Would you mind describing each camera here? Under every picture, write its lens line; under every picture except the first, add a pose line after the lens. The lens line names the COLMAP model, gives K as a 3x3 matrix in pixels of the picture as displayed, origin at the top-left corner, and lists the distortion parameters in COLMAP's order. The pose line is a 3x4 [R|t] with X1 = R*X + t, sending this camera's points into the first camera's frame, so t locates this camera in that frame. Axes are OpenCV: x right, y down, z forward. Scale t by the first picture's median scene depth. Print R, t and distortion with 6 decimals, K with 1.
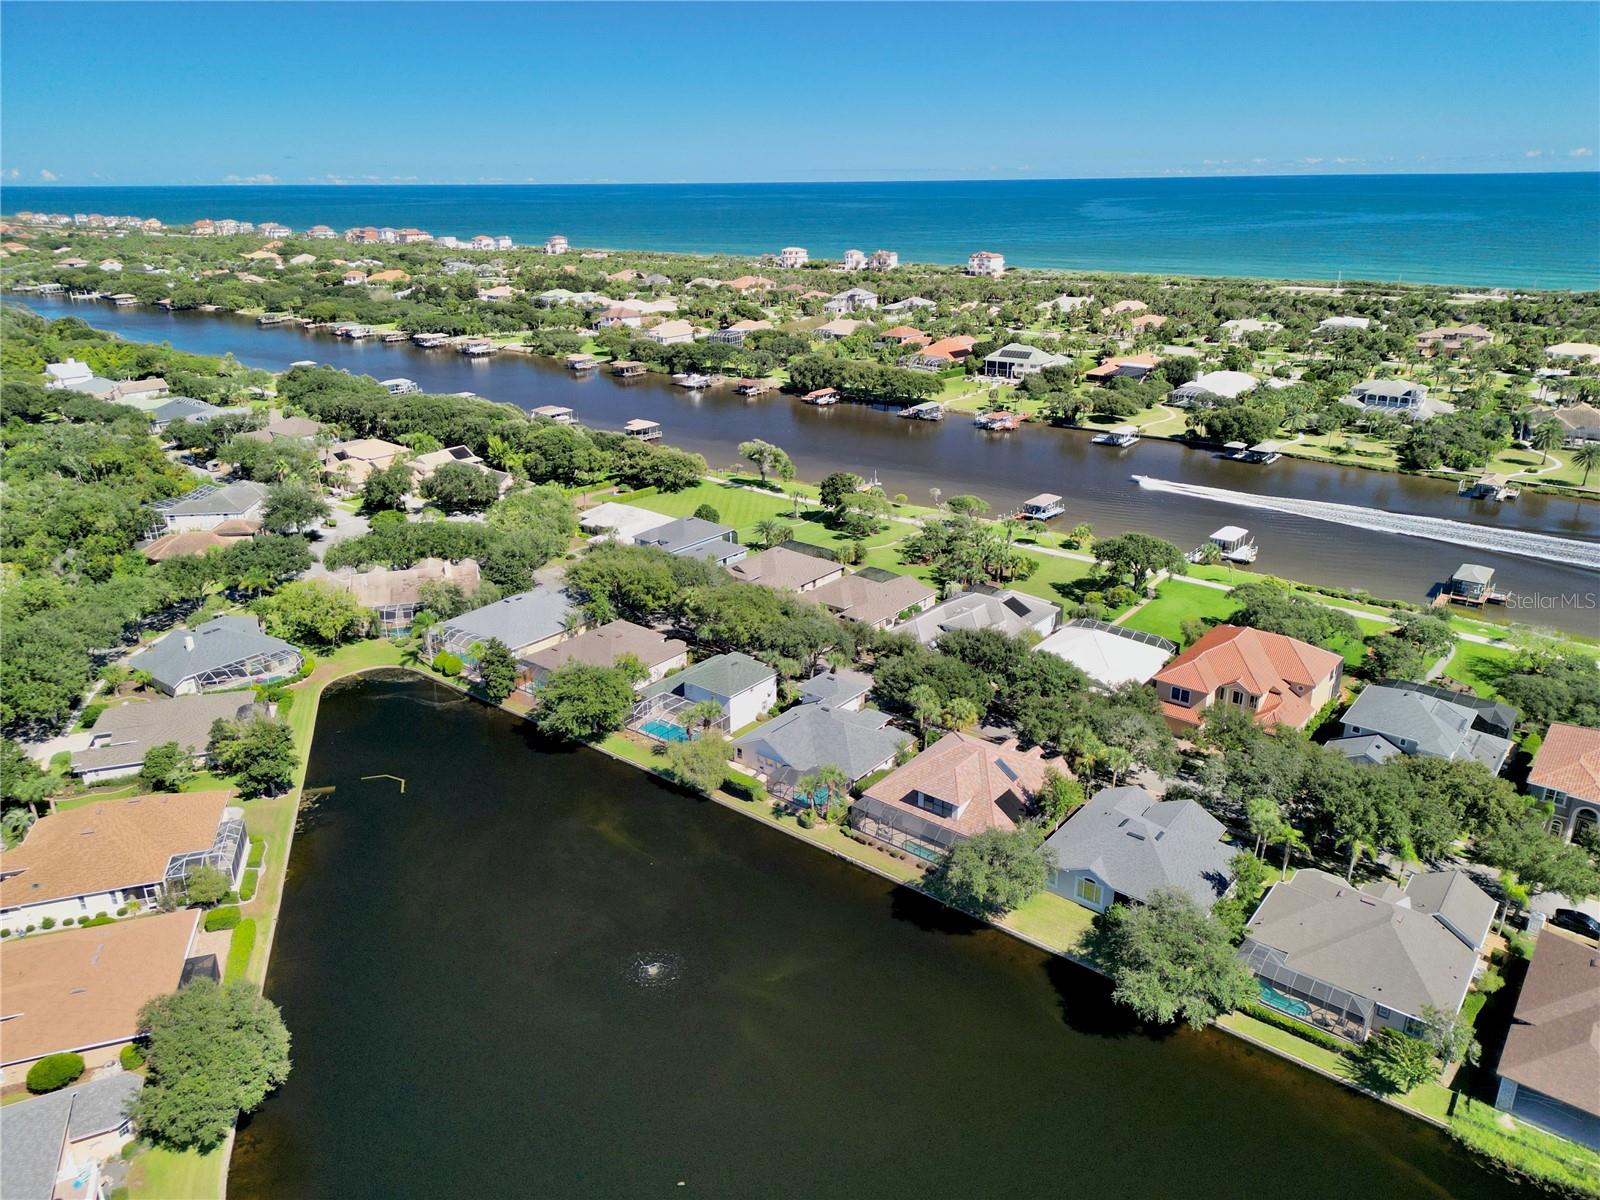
lens RADIAL K [[1115.3, 0, 800.9], [0, 1115.3, 593.1], [0, 0, 1]] dist [0.067947, -0.068383]
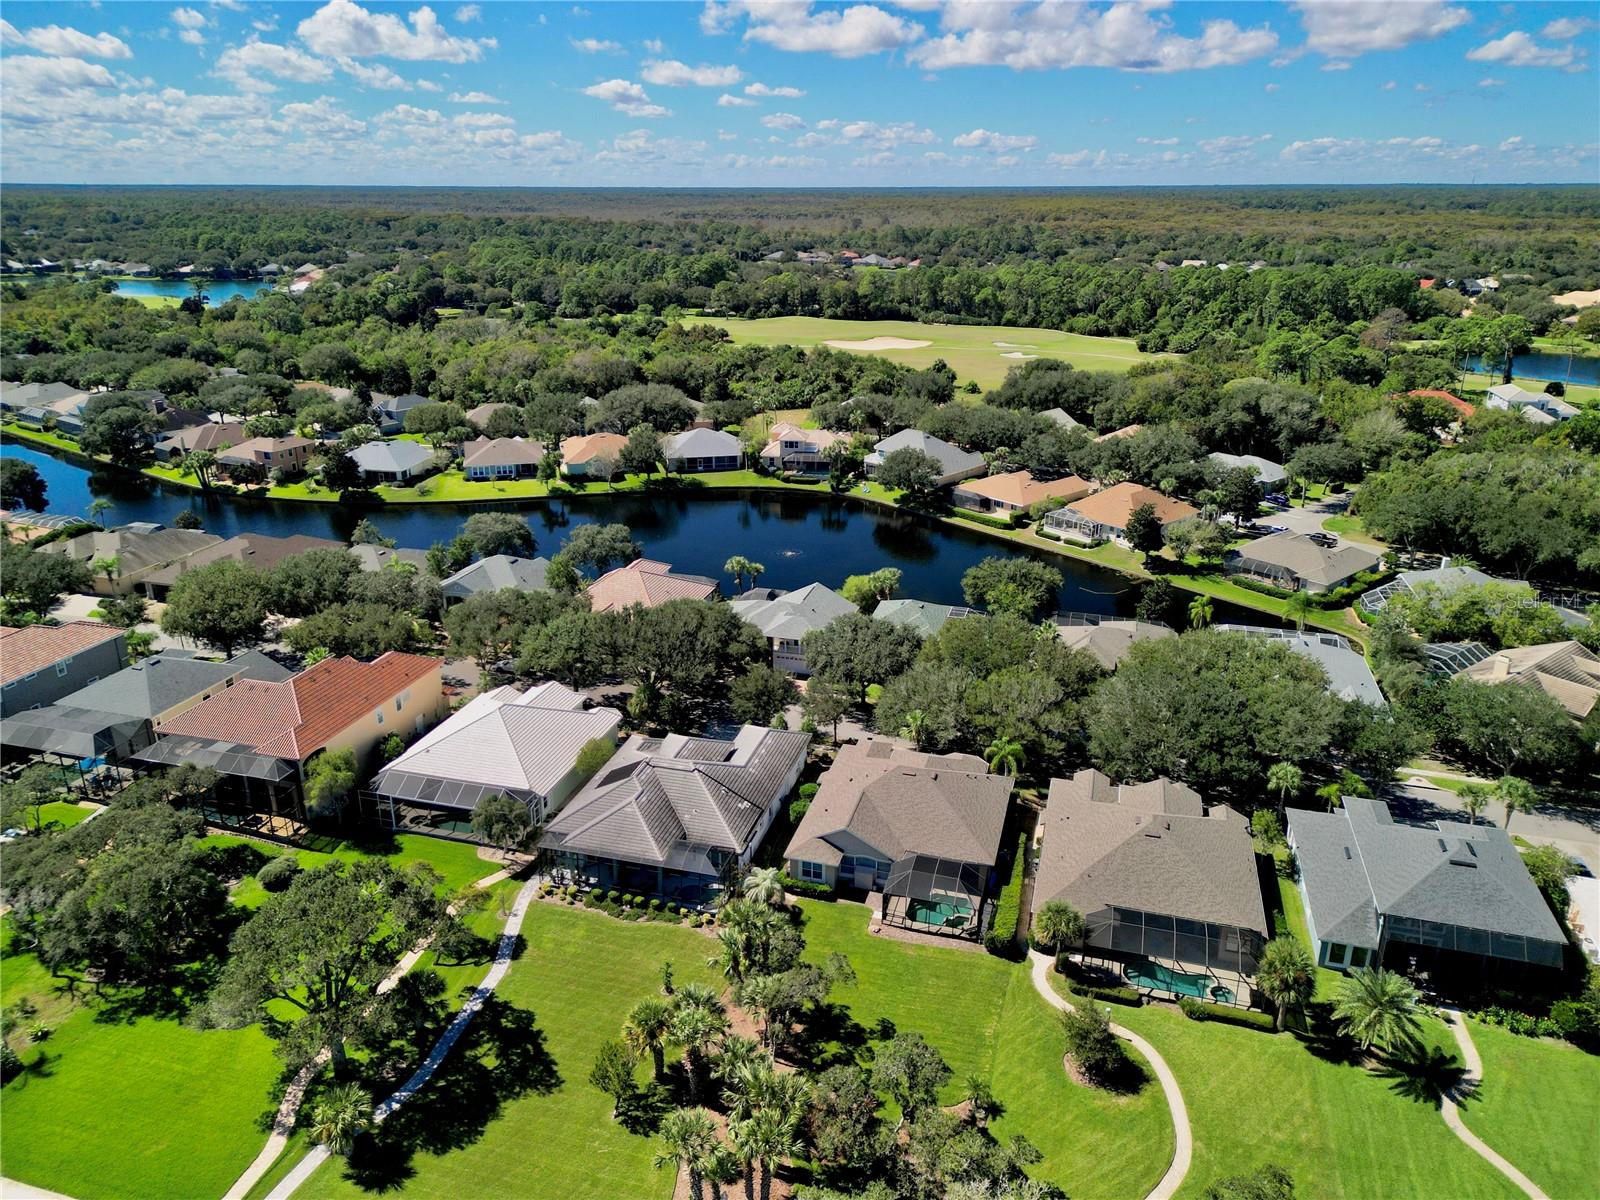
lens RADIAL K [[1115.3, 0, 800.9], [0, 1115.3, 593.1], [0, 0, 1]] dist [0.067947, -0.068383]
pose [[-0.922120, 0.135984, -0.362220, 0.245158], [-0.132118, 0.769256, 0.625132, -0.354366], [0.363648, 0.624302, -0.691380, 1.109206]]
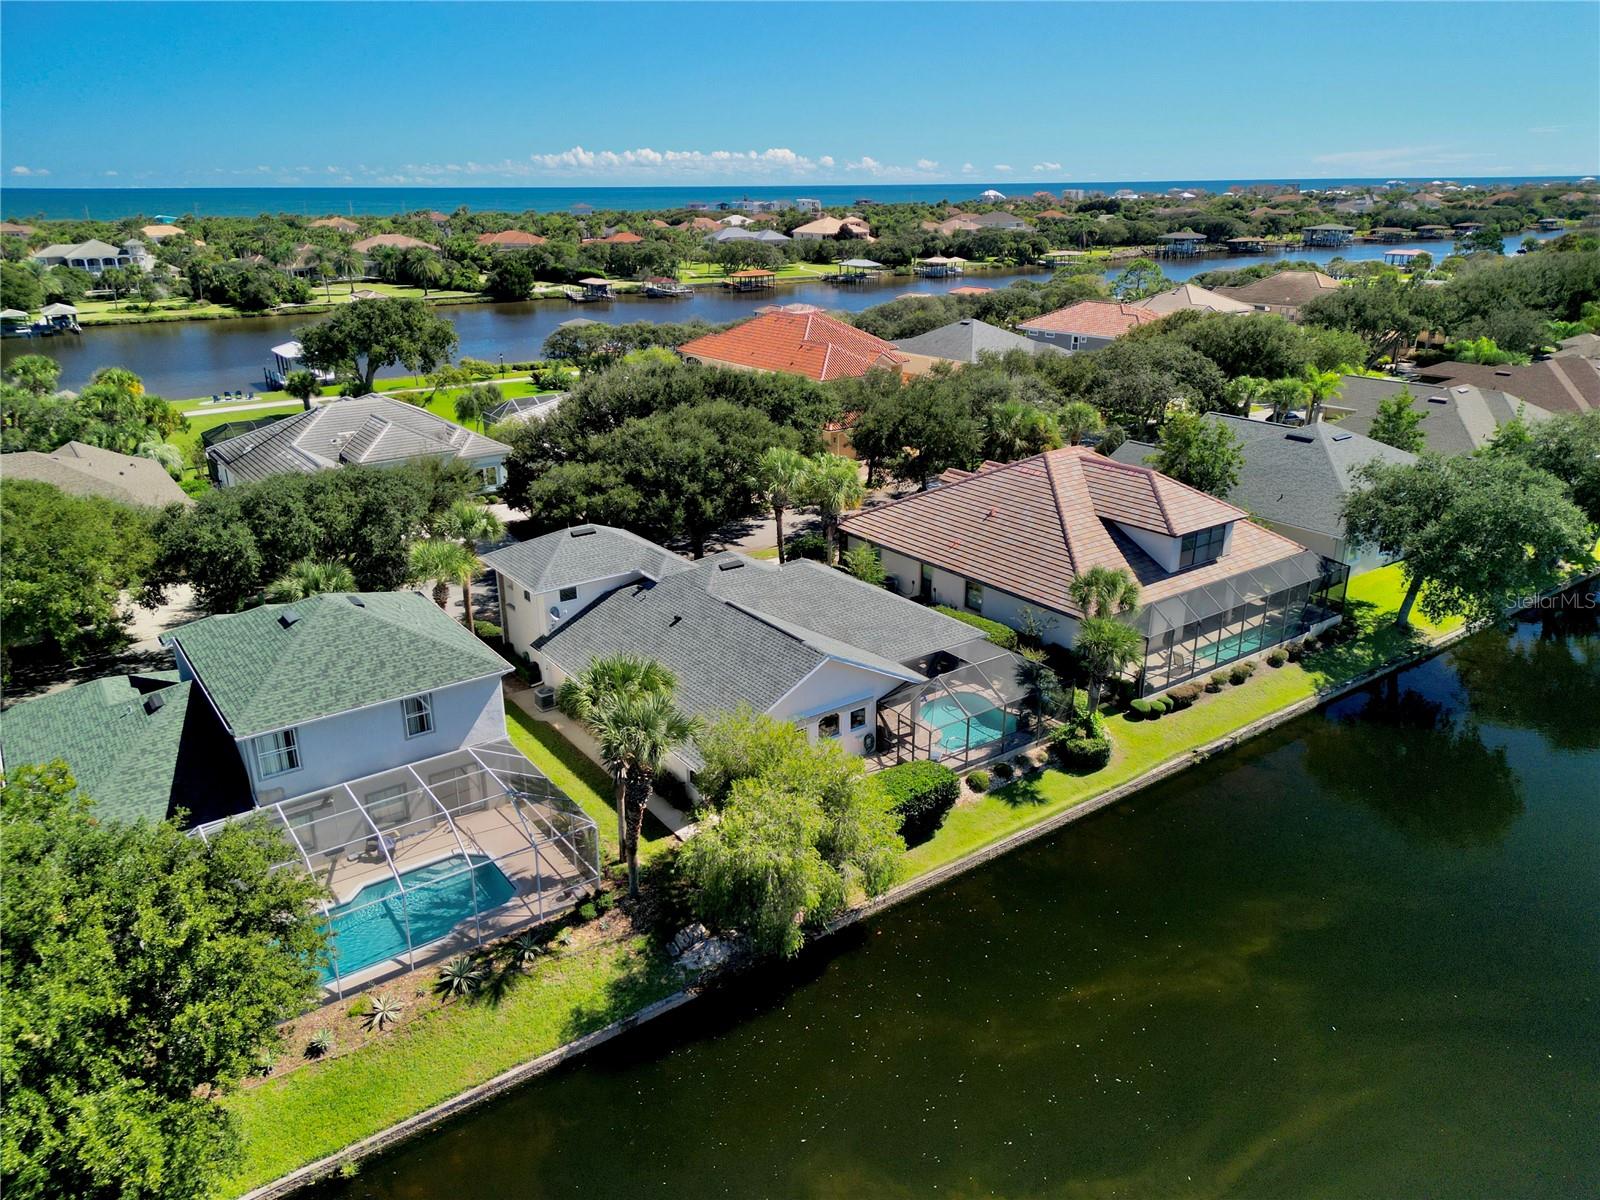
lens RADIAL K [[1115.3, 0, 800.9], [0, 1115.3, 593.1], [0, 0, 1]] dist [0.067947, -0.068383]
pose [[0.255271, -0.325706, 0.910358, -0.194494], [0.341873, 0.911135, 0.230121, 0.025175], [-0.904411, 0.252483, 0.343937, 0.556725]]
